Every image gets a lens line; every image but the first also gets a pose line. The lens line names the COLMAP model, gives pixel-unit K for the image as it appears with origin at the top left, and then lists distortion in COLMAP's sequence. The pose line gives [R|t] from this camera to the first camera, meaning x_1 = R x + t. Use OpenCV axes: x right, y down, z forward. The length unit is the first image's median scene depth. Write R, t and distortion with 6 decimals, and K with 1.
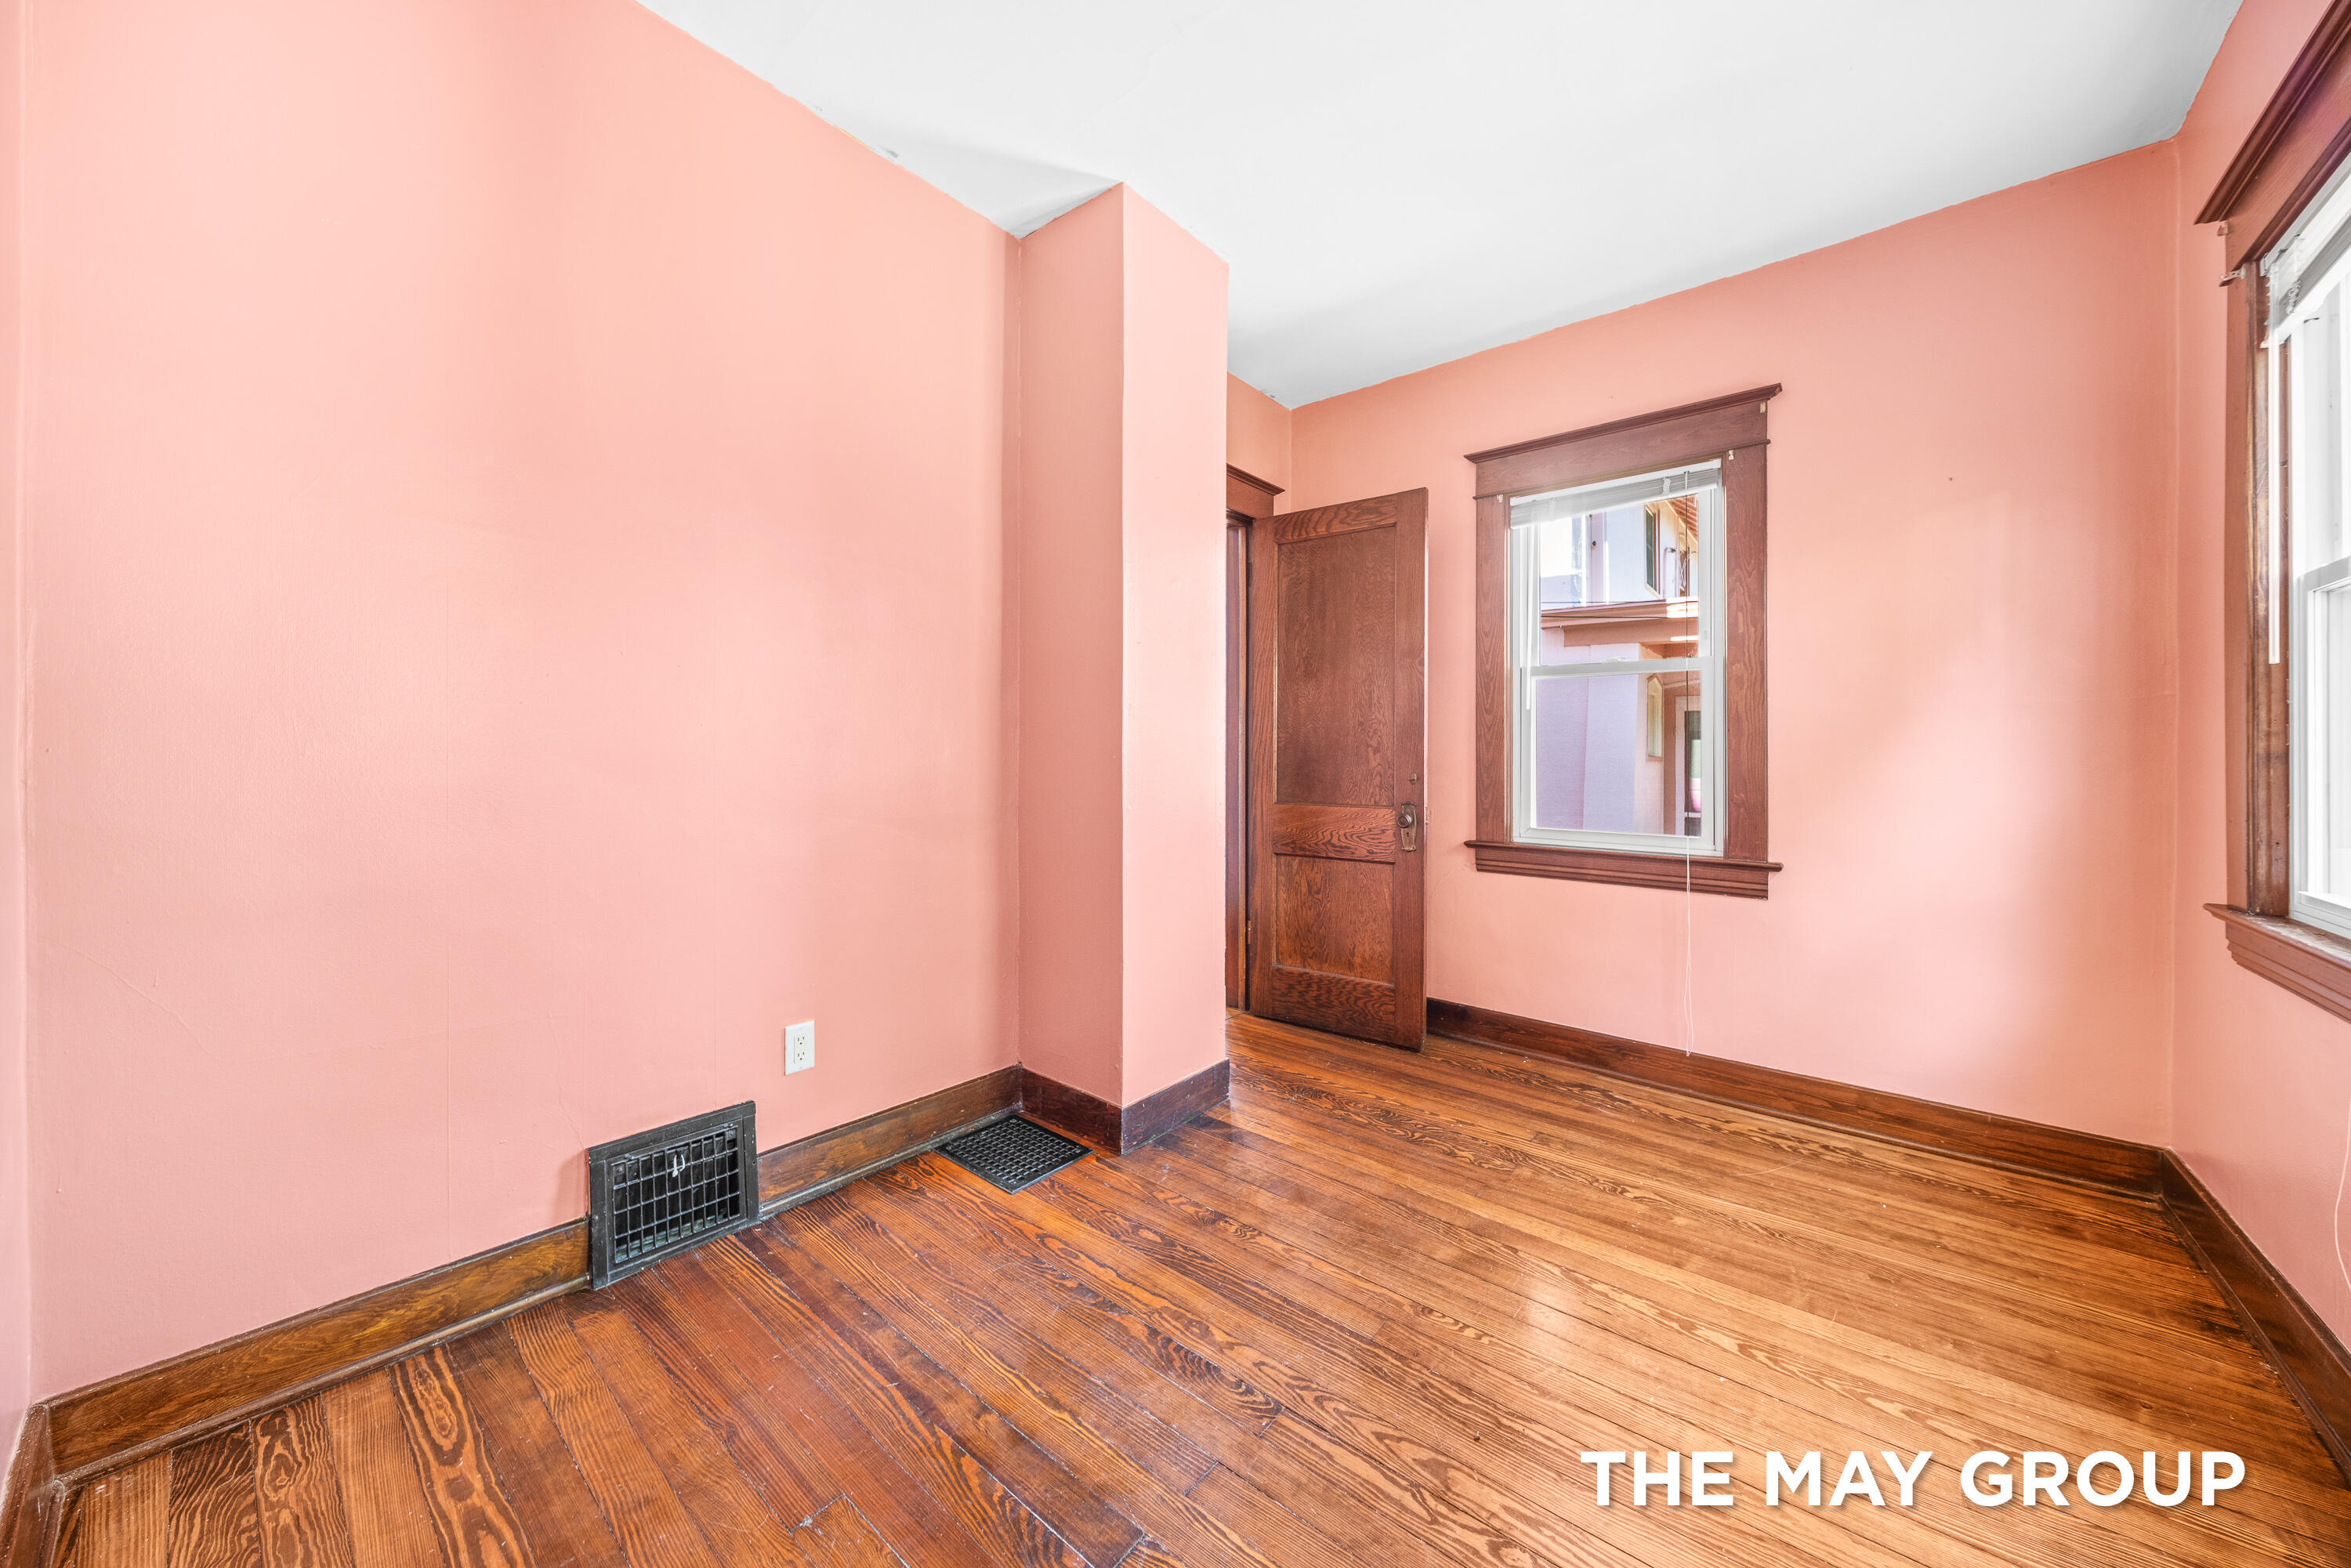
lens RADIAL K [[833.7, 0, 1176.9], [0, 833.7, 761.6], [0, 0, 1]] dist [-0.002652, -0.000636]
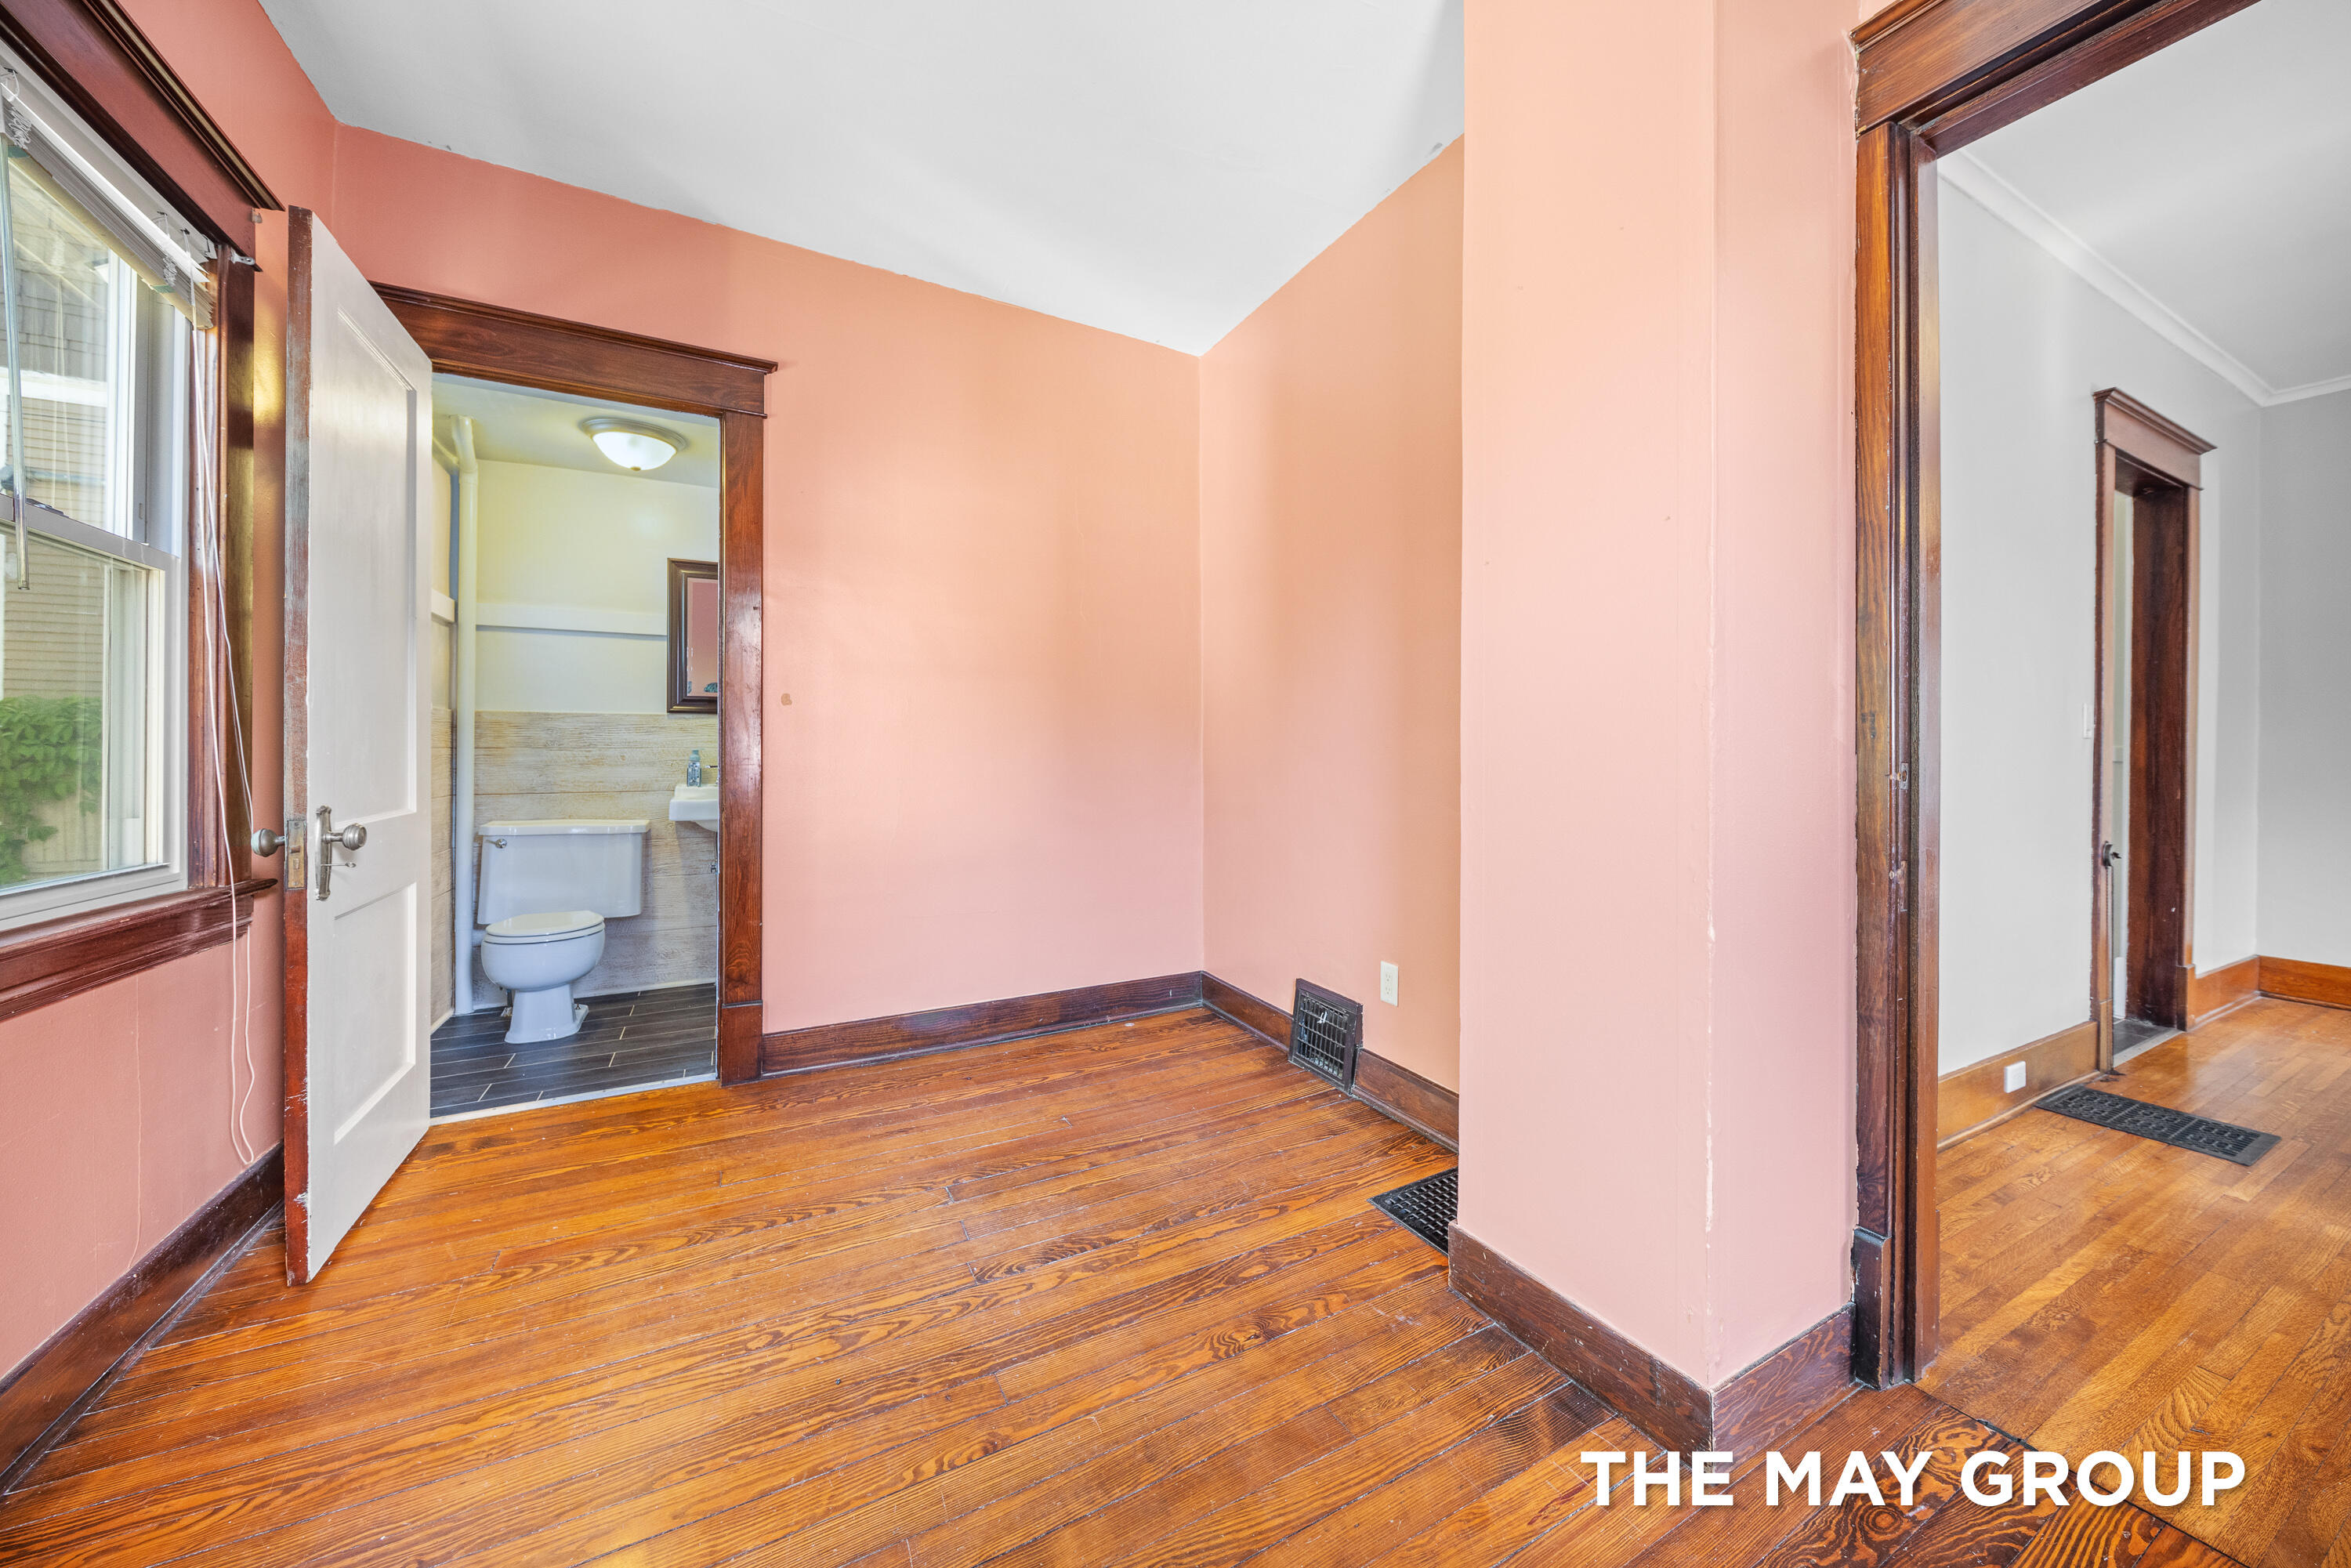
lens RADIAL K [[833.7, 0, 1185.4], [0, 833.7, 752.4], [0, 0, 1]] dist [-0.002652, -0.000636]
pose [[-0.377246, 0.000074, -0.926113, 0.971246], [-0.005937, 0.999979, 0.002498, 0.012685], [0.926094, 0.006441, -0.377238, 1.494213]]
